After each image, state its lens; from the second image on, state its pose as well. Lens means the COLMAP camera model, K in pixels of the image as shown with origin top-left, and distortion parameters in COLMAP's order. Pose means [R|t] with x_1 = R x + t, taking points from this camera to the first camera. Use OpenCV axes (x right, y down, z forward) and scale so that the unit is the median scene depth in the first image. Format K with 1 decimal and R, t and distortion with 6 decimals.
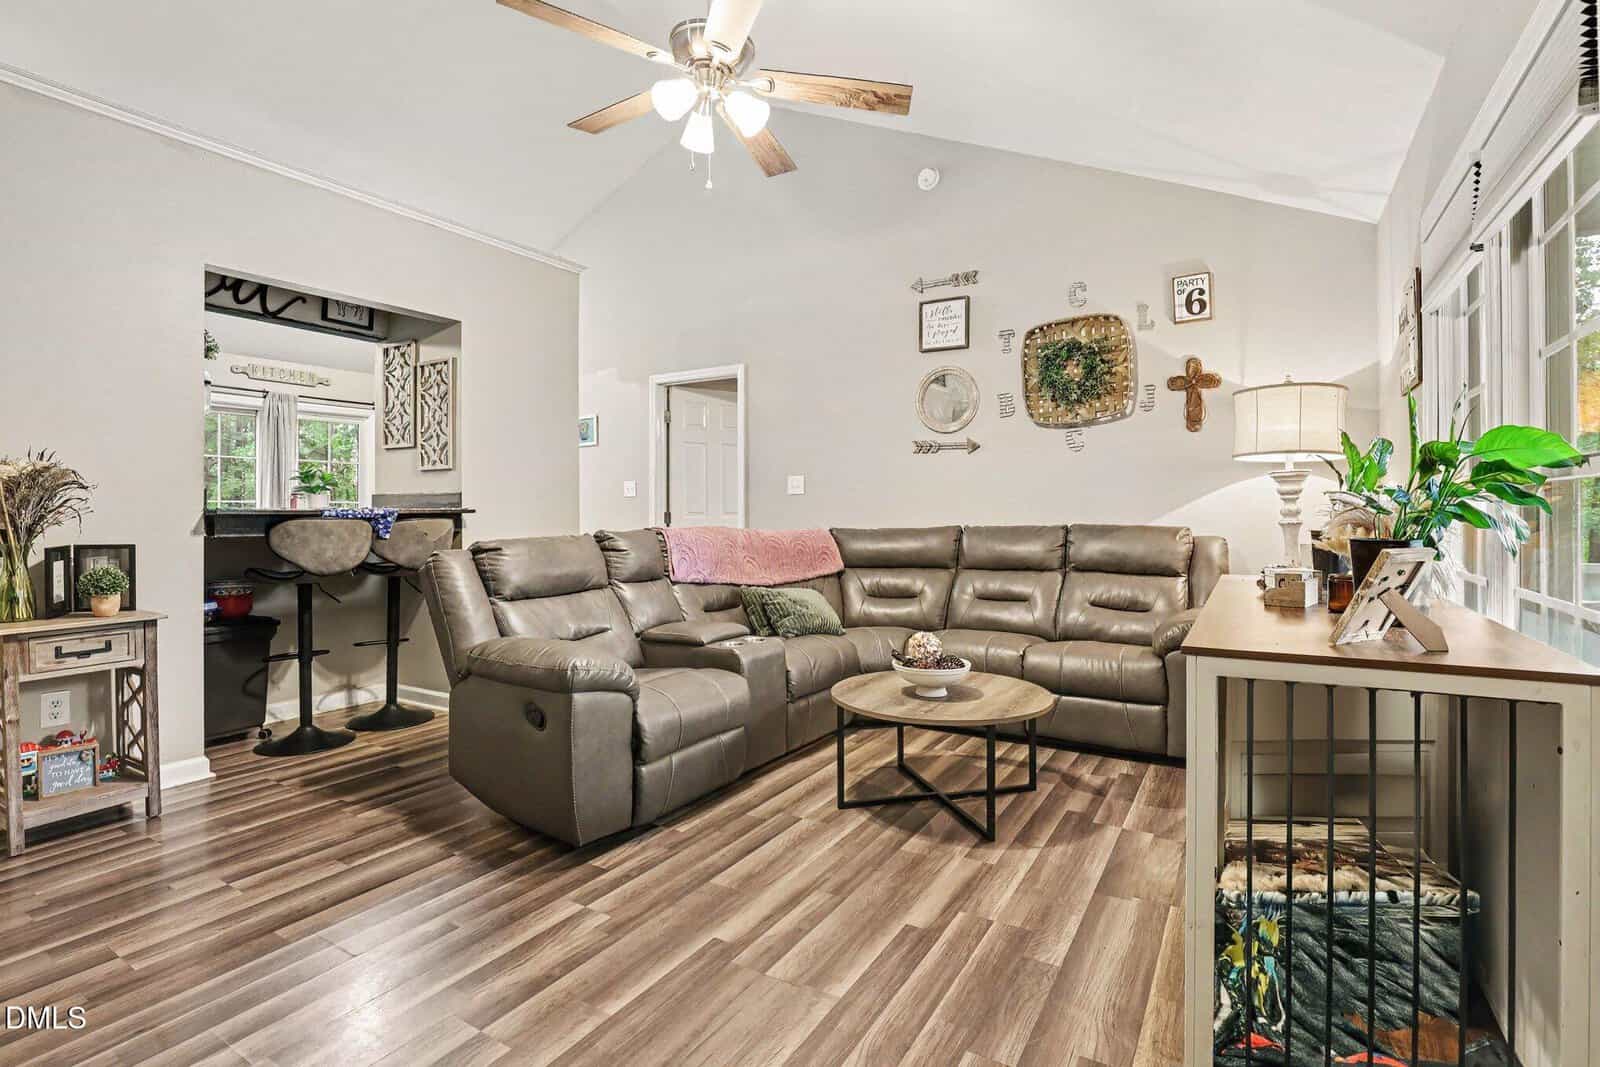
lens RADIAL K [[766.5, 0, 799.8], [0, 766.5, 509.7], [0, 0, 1]] dist [-0.044315, -0.000113]
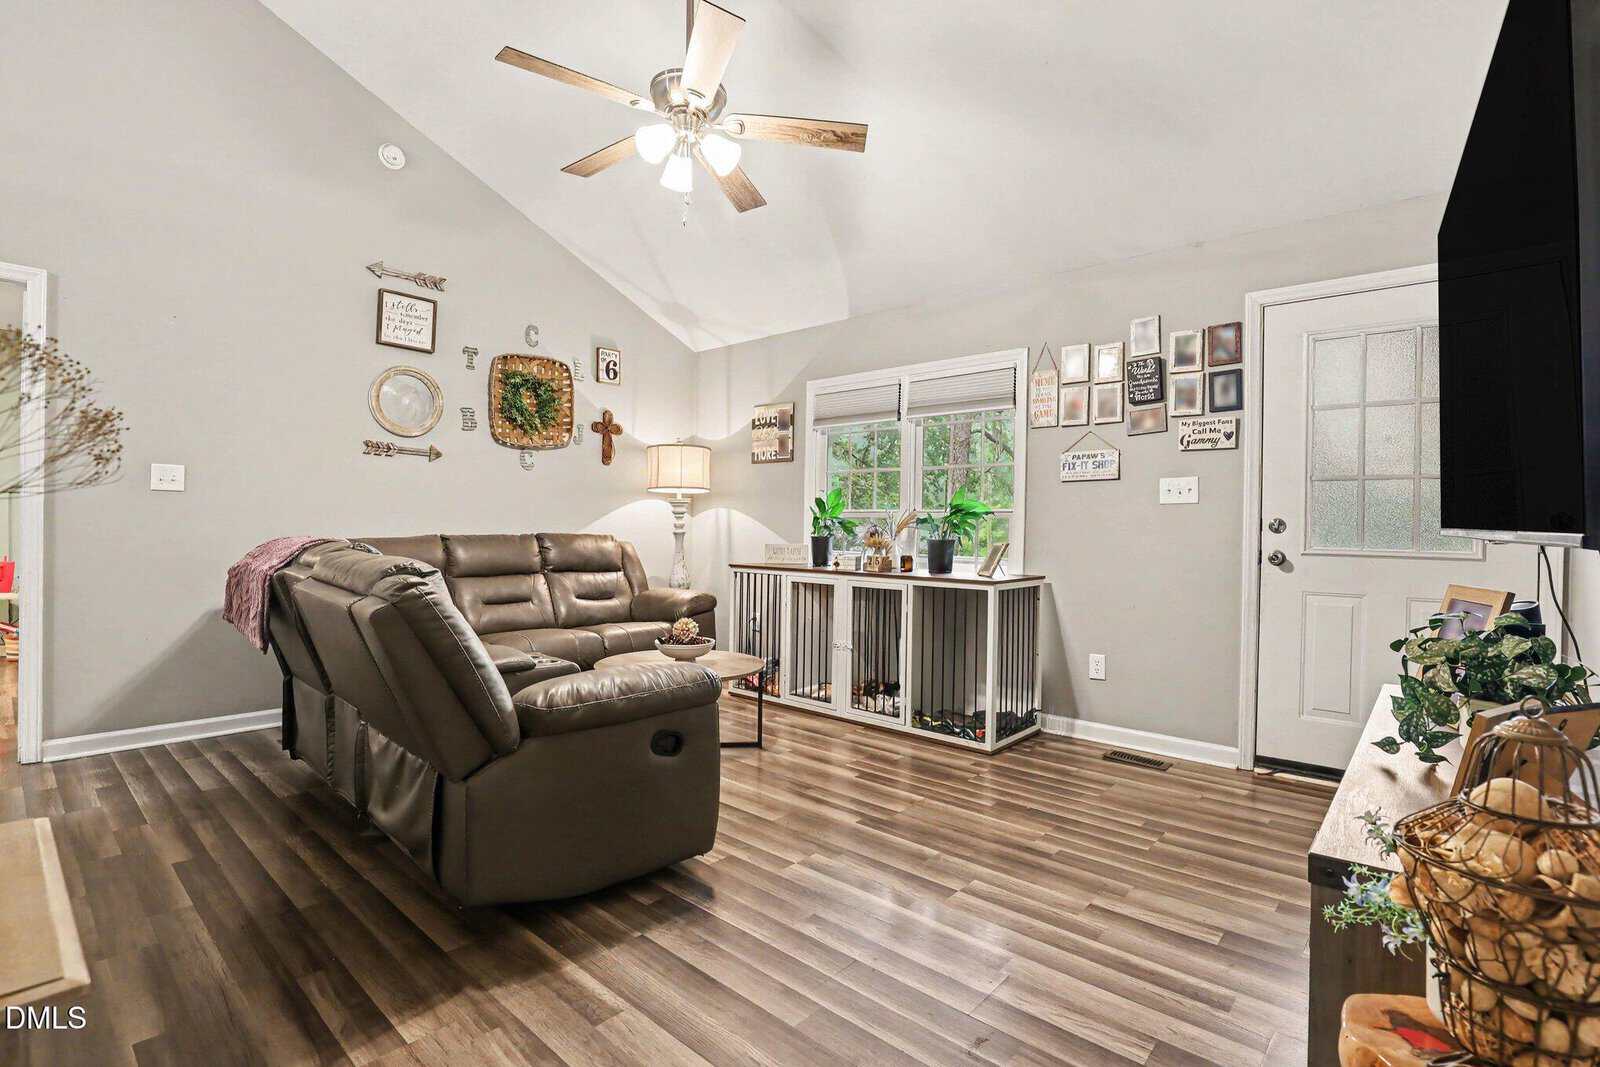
lens RADIAL K [[746.8, 0, 800.0], [0, 746.8, 533.5], [0, 0, 1]] dist [-0.037932, 0.000053]
pose [[0.179442, 0.001744, 0.983767, -0.726351], [-0.016603, 0.999861, 0.001256, 0.011790], [-0.983628, -0.016559, 0.179446, 0.415828]]
